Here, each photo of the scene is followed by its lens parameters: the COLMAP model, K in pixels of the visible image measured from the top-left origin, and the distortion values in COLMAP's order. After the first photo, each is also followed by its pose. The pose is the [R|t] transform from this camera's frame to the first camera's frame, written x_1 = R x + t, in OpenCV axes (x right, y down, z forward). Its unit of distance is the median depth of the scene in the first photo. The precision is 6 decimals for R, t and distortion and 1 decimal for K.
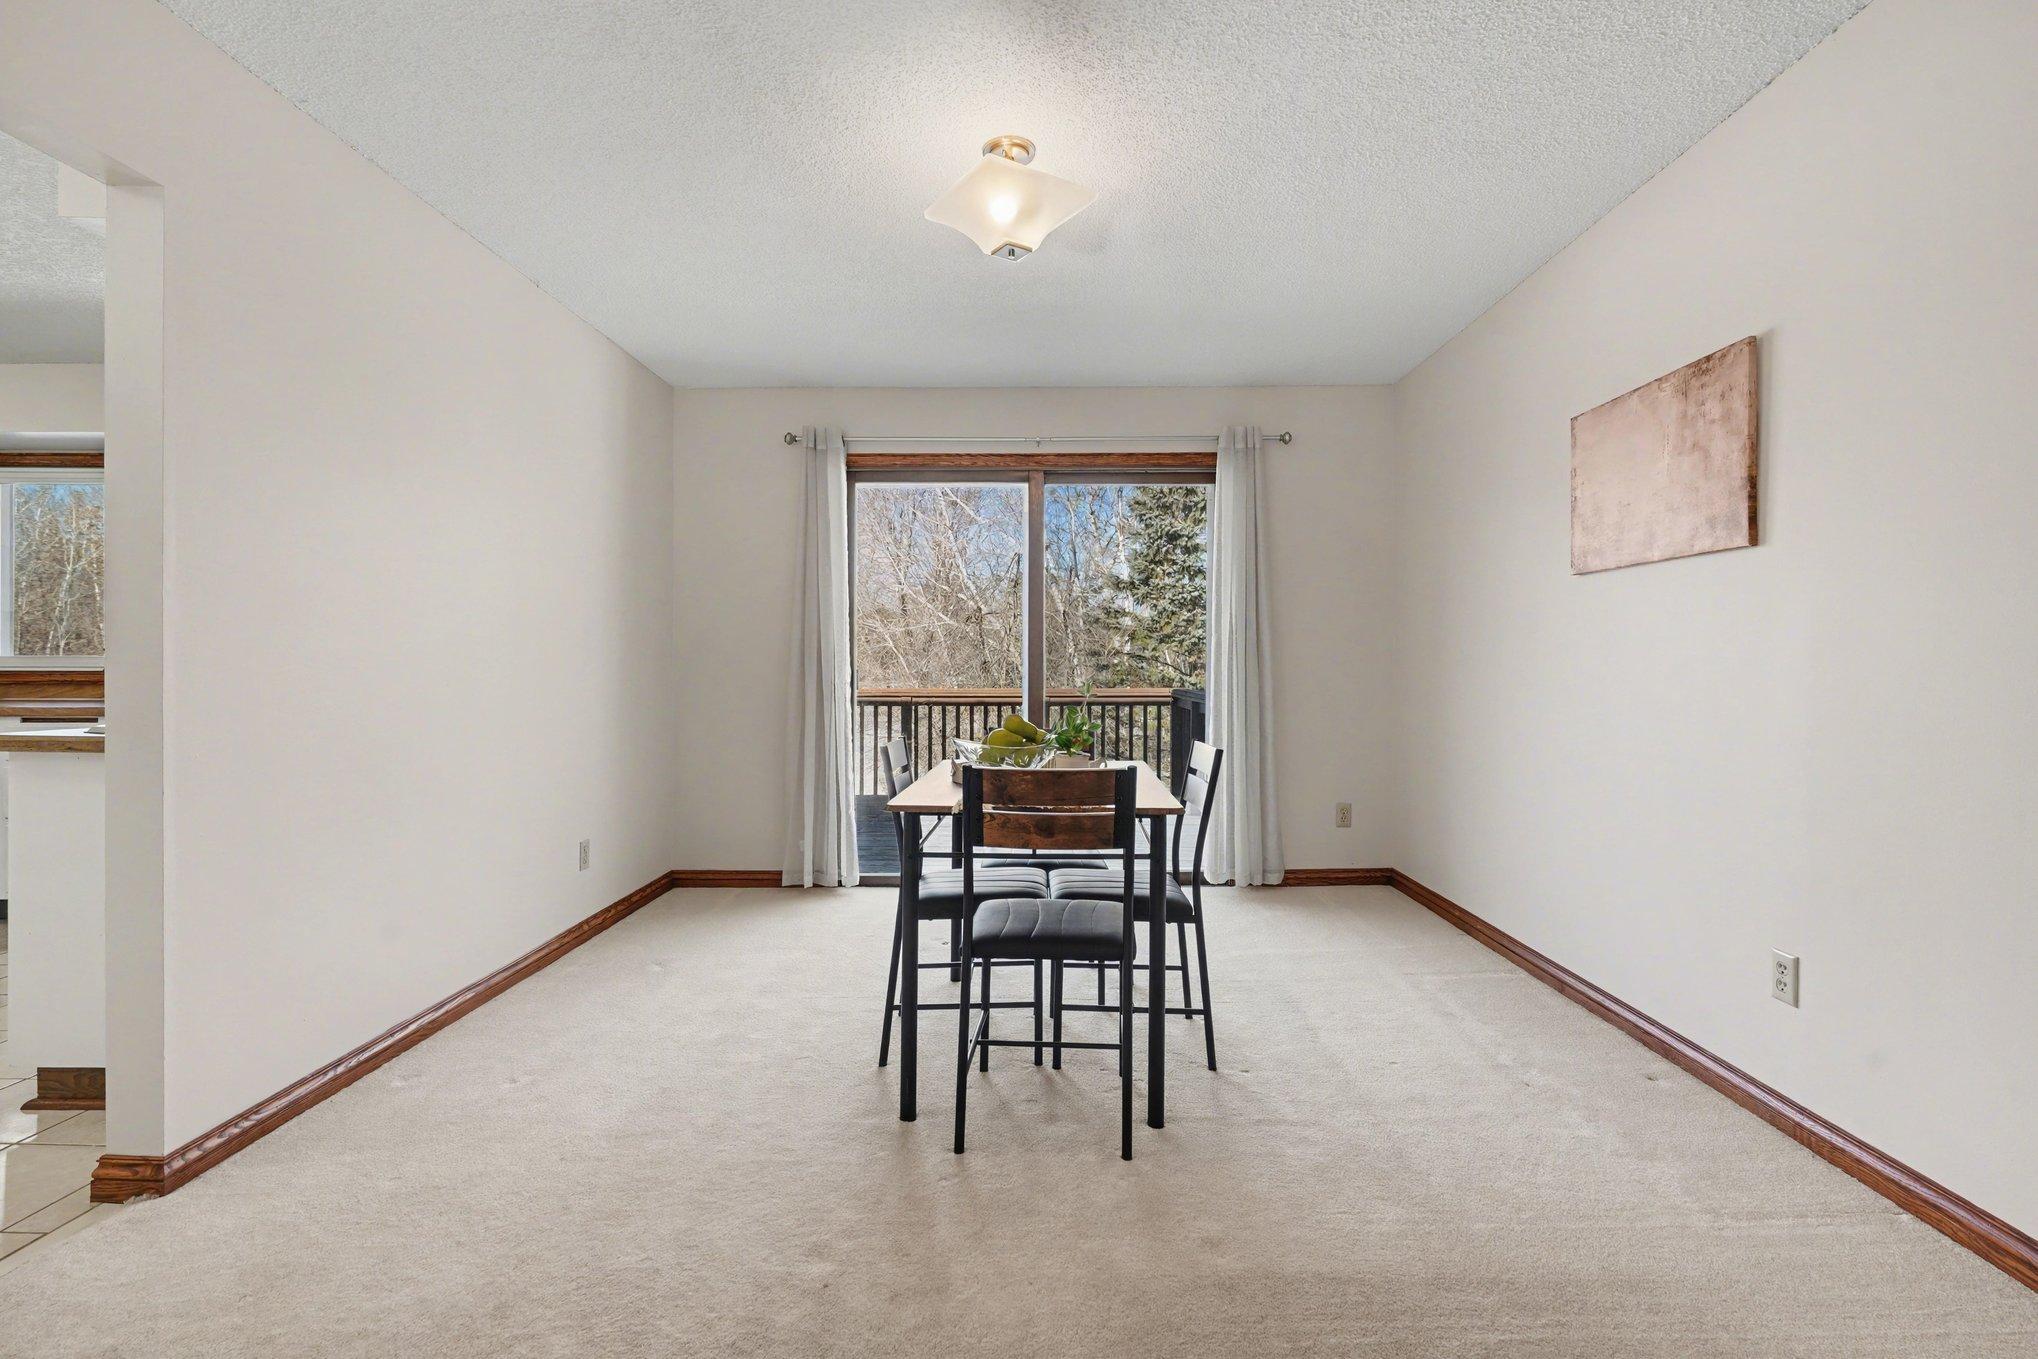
lens RADIAL K [[928.2, 0, 1016.3], [0, 928.2, 709.3], [0, 0, 1]] dist [-0.004123, -0.000285]
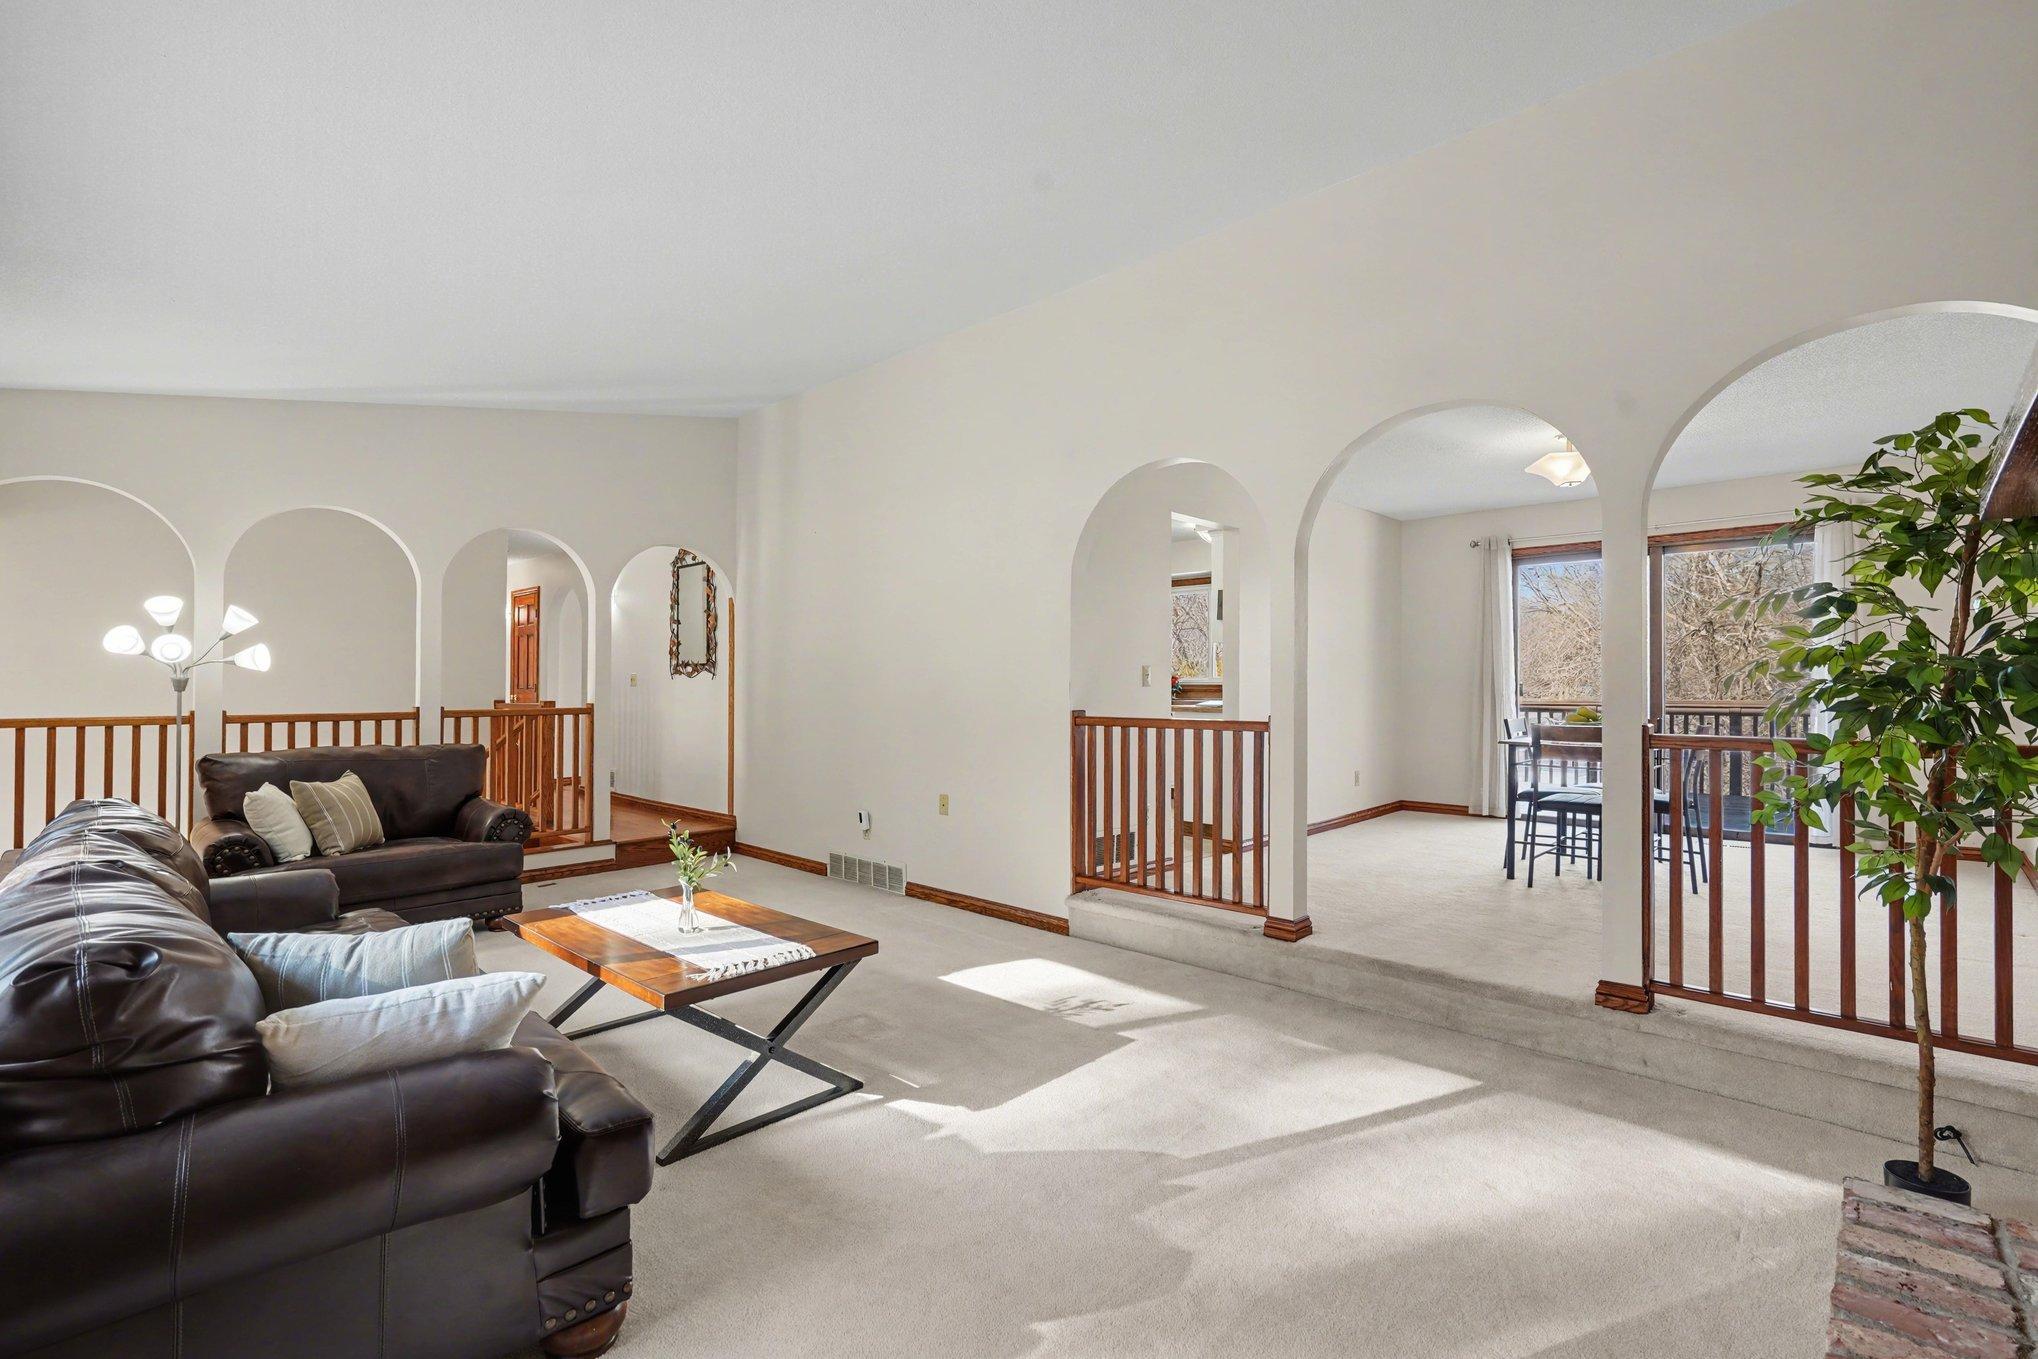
lens RADIAL K [[928.2, 0, 1016.3], [0, 928.2, 709.3], [0, 0, 1]] dist [-0.004123, -0.000285]
pose [[0.744945, 0.004897, -0.667107, 0.257116], [-0.008967, 0.999956, -0.002673, 0.018273], [0.667065, 0.007973, 0.744957, -0.790581]]
